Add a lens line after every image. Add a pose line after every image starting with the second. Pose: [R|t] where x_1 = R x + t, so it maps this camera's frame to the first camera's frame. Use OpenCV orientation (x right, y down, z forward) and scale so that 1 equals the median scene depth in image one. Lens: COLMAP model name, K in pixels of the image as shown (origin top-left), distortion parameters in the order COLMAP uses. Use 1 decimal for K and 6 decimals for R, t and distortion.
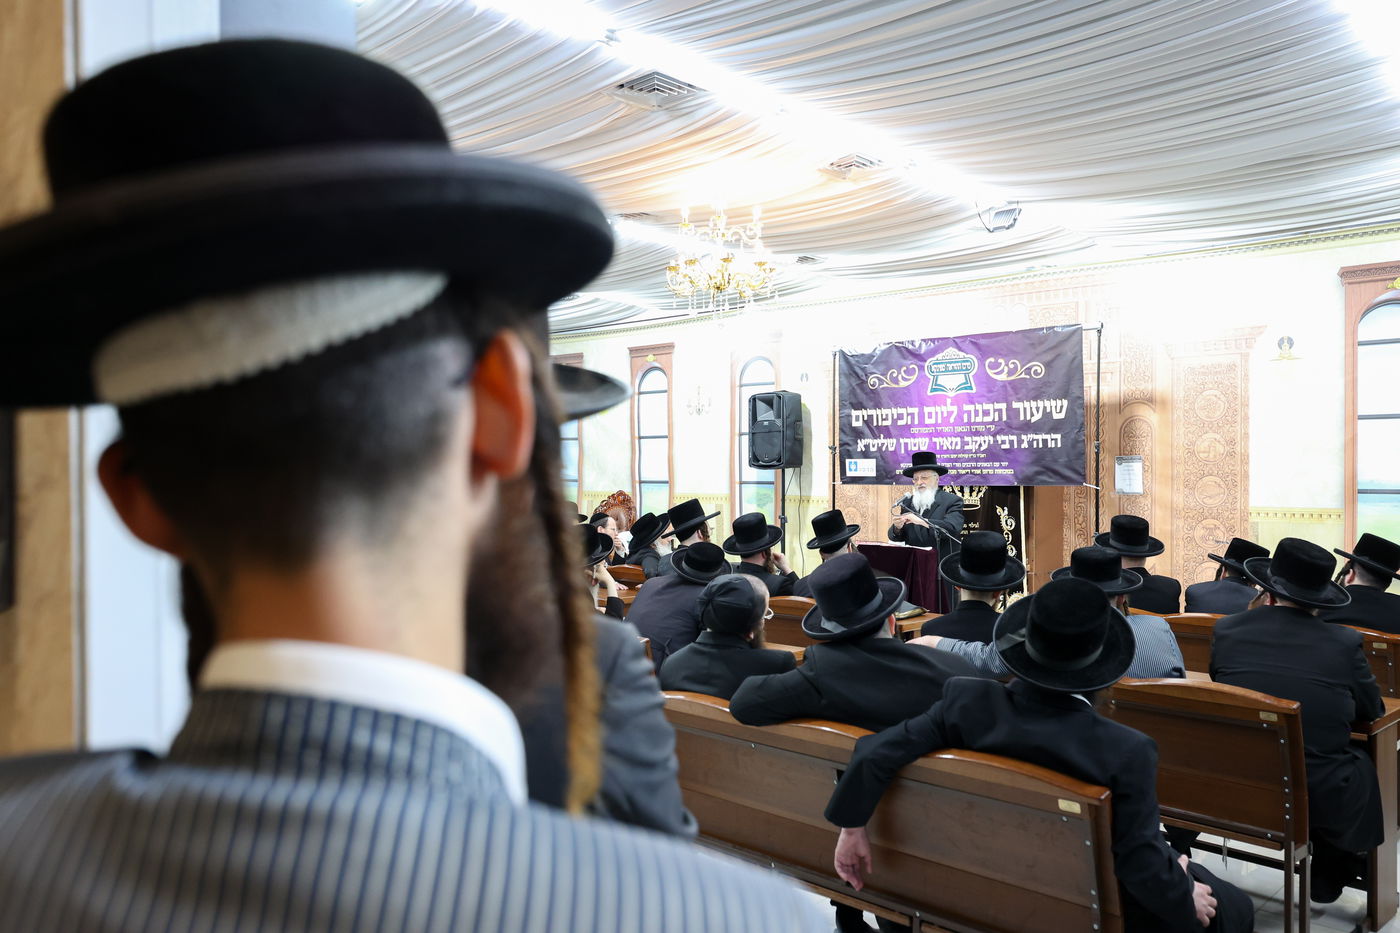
lens RADIAL K [[1103.6, 0, 698.6], [0, 1103.6, 470.4], [0, 0, 1]] dist [-0.035543, -0.001795]
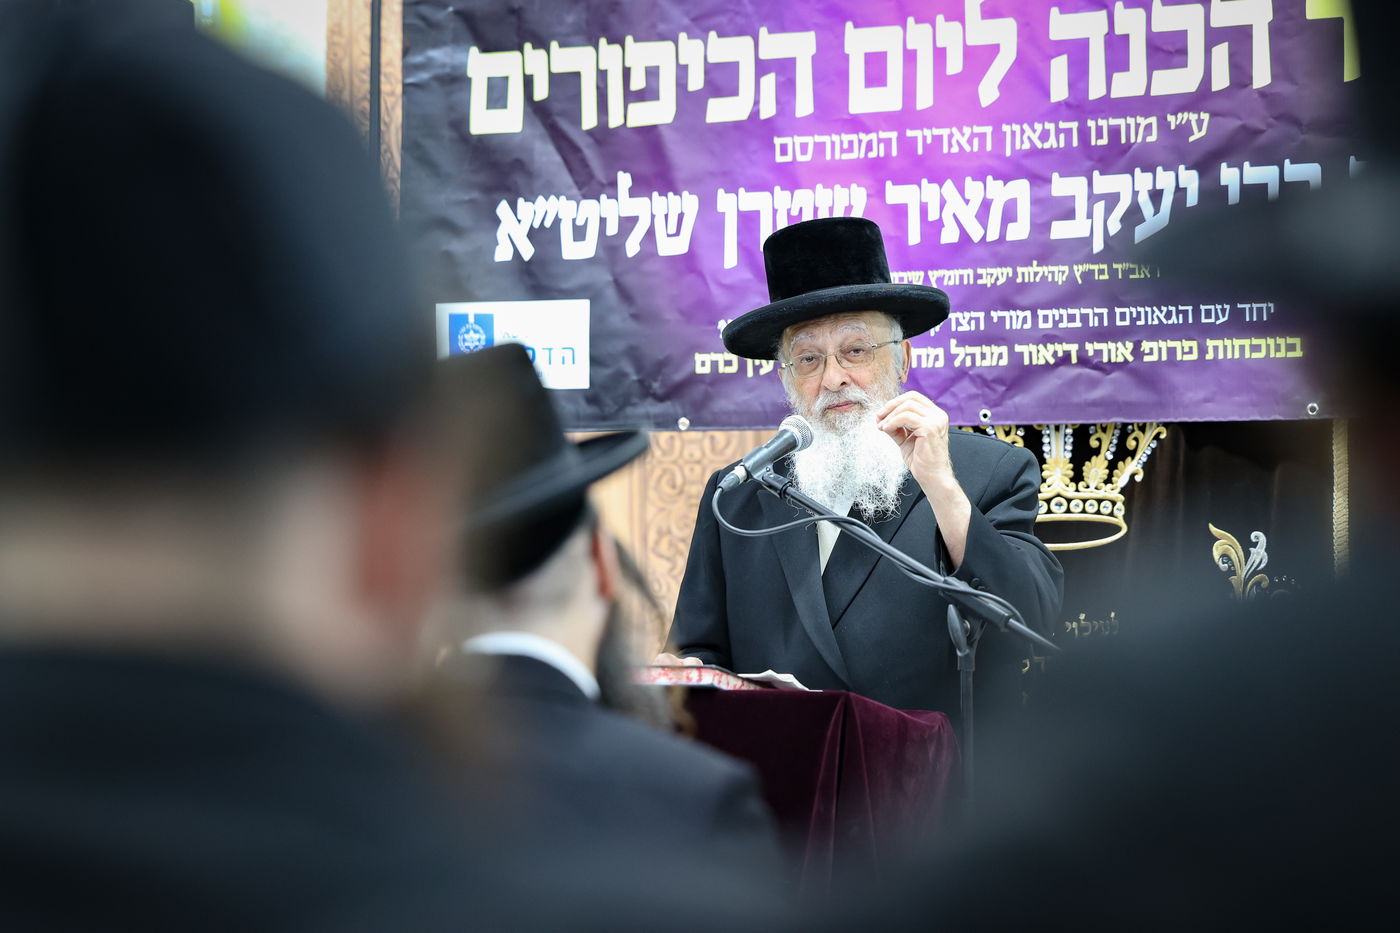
lens RADIAL K [[4694.7, 0, 698.6], [0, 4694.7, 465.2], [0, 0, 1]] dist [0.303163, 0.000000]
pose [[0.974093, 0.026919, 0.224540, -0.006943], [-0.016625, 0.998728, -0.047613, 0.062725], [-0.225536, 0.042646, 0.973301, 0.202529]]
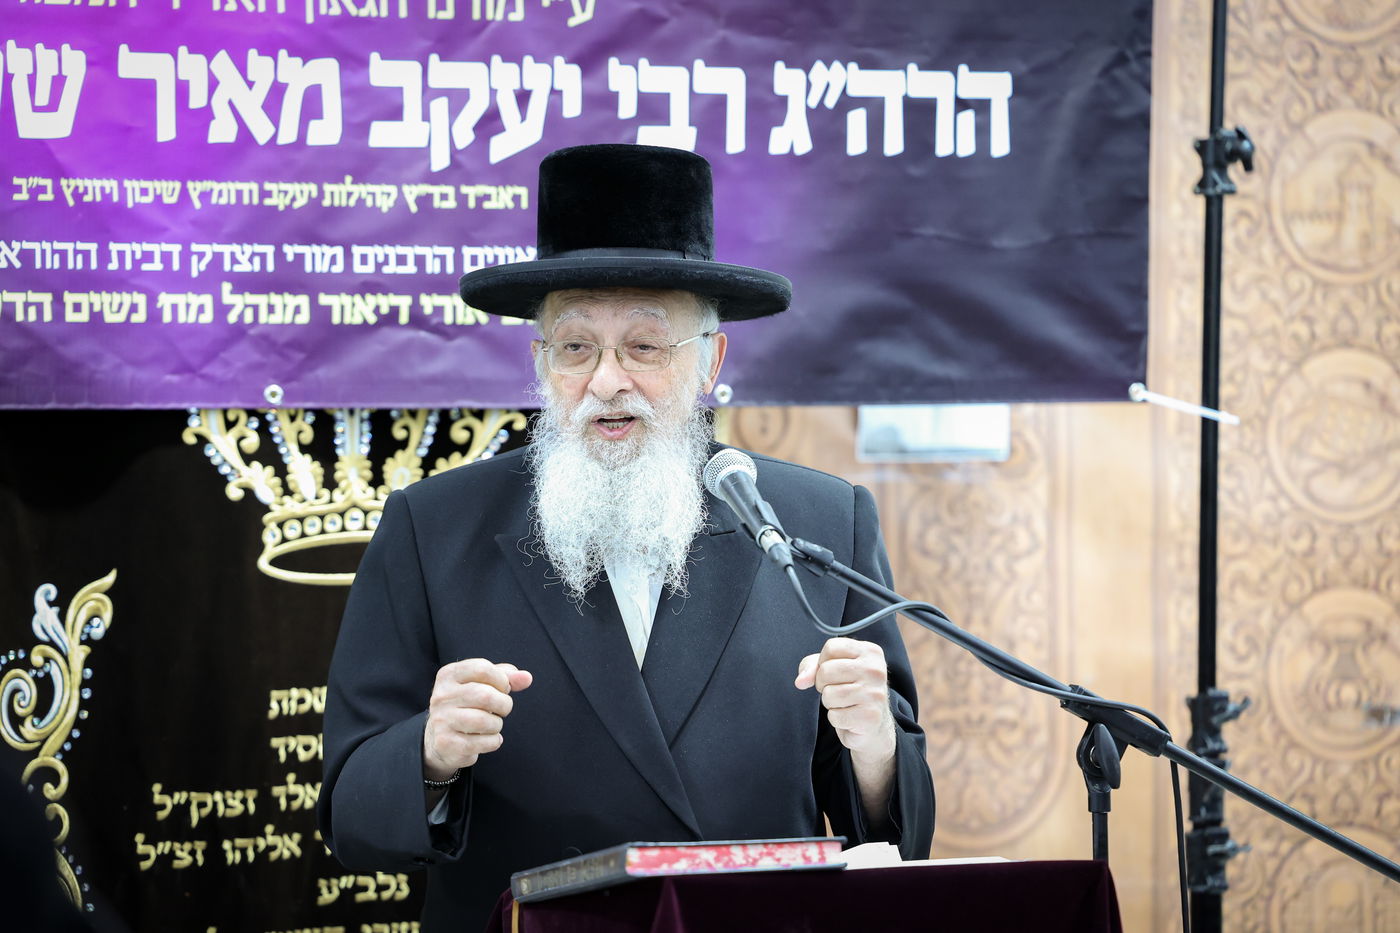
lens RADIAL K [[5211.9, 0, 698.6], [0, 5211.9, 468.1], [0, 0, 1]] dist [0.504107, 0.000000]
pose [[0.397019, -0.011373, 0.917740, -0.353093], [-0.001180, 0.999916, 0.012902, 0.012918], [-0.917810, -0.006205, 0.396972, 0.708581]]
